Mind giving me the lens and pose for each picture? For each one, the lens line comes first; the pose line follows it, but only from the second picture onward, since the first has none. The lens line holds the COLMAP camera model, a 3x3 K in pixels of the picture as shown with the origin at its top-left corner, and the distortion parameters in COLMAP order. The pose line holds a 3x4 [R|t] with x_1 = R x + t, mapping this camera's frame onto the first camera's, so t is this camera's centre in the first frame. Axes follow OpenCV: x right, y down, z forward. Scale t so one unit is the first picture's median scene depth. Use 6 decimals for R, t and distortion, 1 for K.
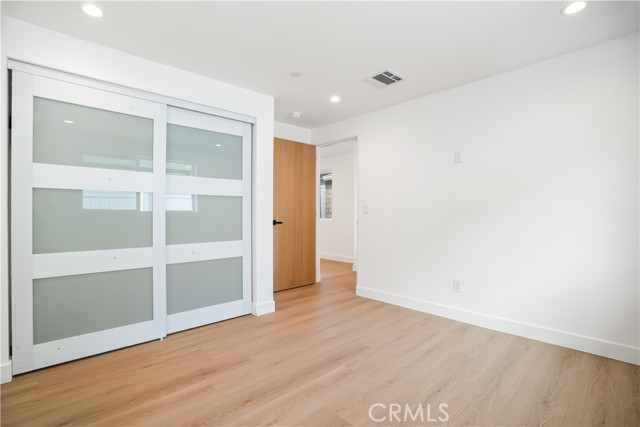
lens RADIAL K [[292.0, 0, 328.8], [0, 292.0, 212.6], [0, 0, 1]] dist [-0.000737, -0.000163]
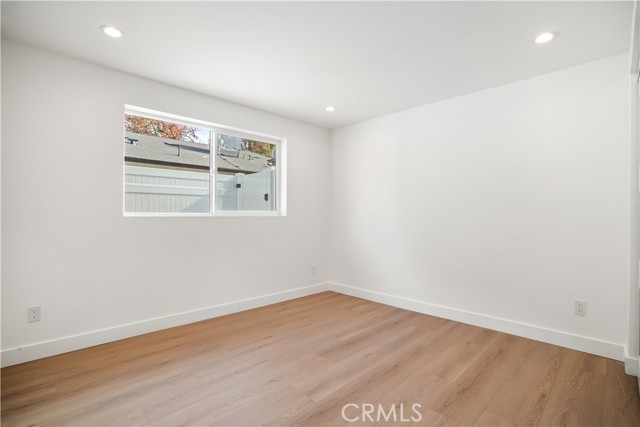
lens RADIAL K [[299.1, 0, 317.8], [0, 299.1, 213.5], [0, 0, 1]] dist [0.001319, 0.000358]
pose [[-0.999724, -0.000111, 0.023486, 0.026629], [-0.000191, 0.999994, -0.003400, -0.009995], [-0.023486, -0.003404, -0.999718, 2.075797]]
